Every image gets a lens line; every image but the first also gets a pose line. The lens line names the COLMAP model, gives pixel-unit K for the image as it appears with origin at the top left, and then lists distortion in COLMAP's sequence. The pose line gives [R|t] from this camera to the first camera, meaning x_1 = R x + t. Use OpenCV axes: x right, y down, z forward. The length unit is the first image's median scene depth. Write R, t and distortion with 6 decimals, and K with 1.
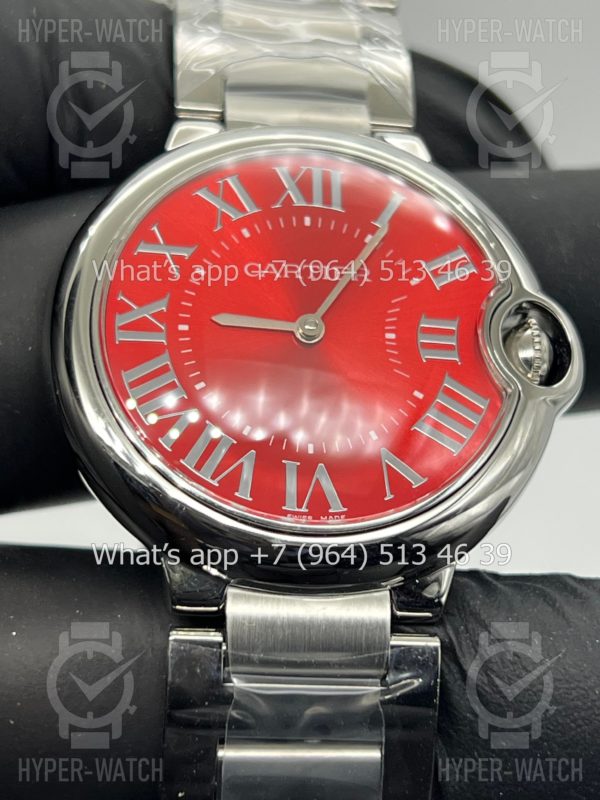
lens RADIAL K [[2423.6, 0, 300.0], [0, 2423.6, 400.0], [0, 0, 1]] dist [0.903213, -16.878659]
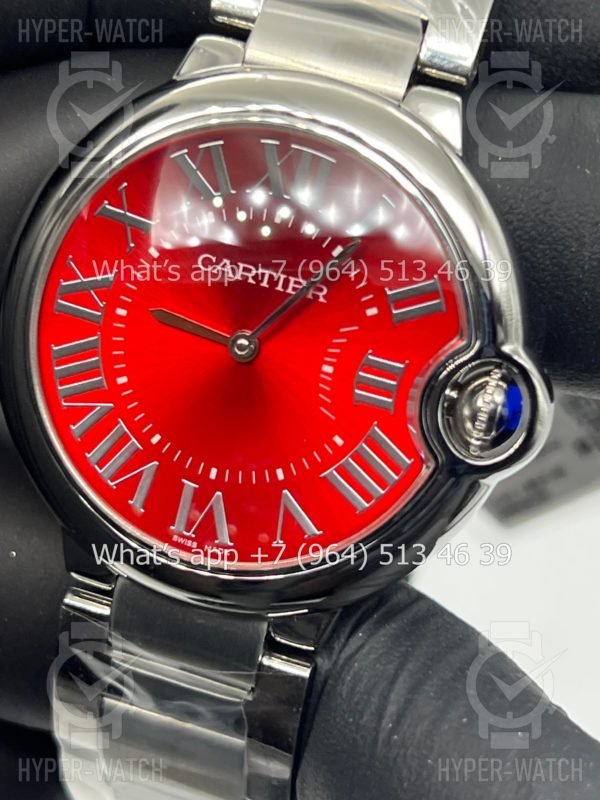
lens RADIAL K [[2423.6, 0, 300.0], [0, 2423.6, 400.0], [0, 0, 1]] dist [0.903213, -16.878659]
pose [[0.911981, 0.281596, -0.298319, 0.312879], [-0.104322, 0.862484, 0.495215, -0.482872], [0.396746, -0.420505, 0.815946, 0.224785]]
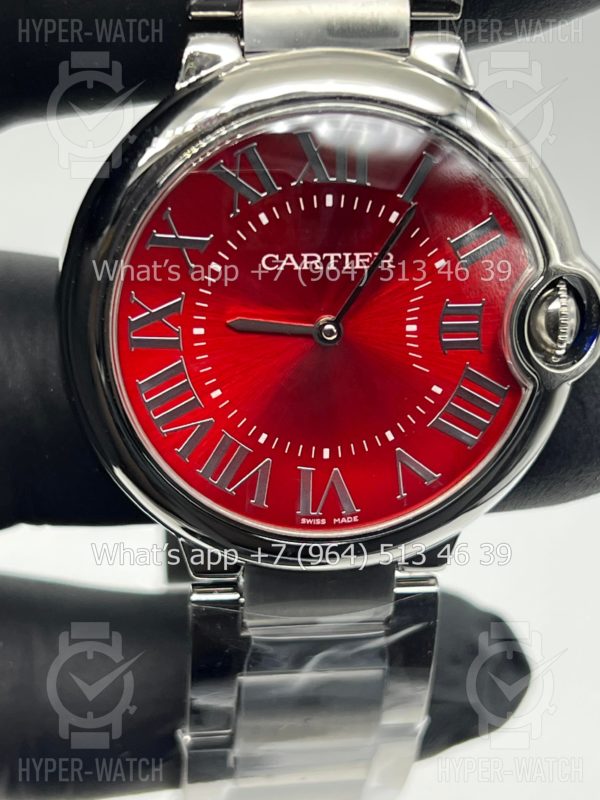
lens RADIAL K [[2423.6, 0, 300.0], [0, 2423.6, 400.0], [0, 0, 1]] dist [0.903213, -16.878659]
pose [[0.999596, 0.025219, -0.013128, 0.006100], [-0.011259, 0.775106, 0.631731, -0.621852], [0.026107, -0.631328, 0.775077, 0.226928]]
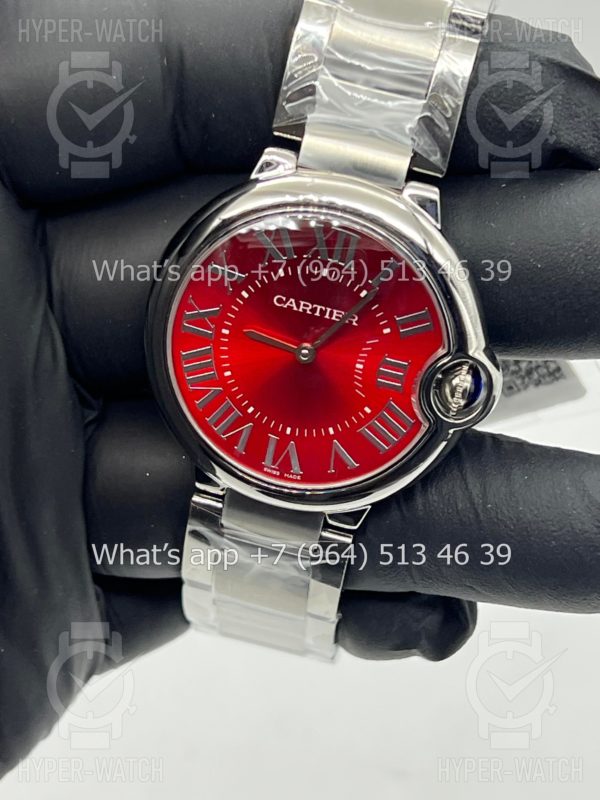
lens RADIAL K [[2423.6, 0, 300.0], [0, 2423.6, 400.0], [0, 0, 1]] dist [0.903213, -16.878659]
pose [[0.933478, 0.294405, -0.204802, 0.314674], [-0.091936, 0.748421, 0.656821, -0.986932], [0.346649, -0.594300, 0.725701, -0.101780]]
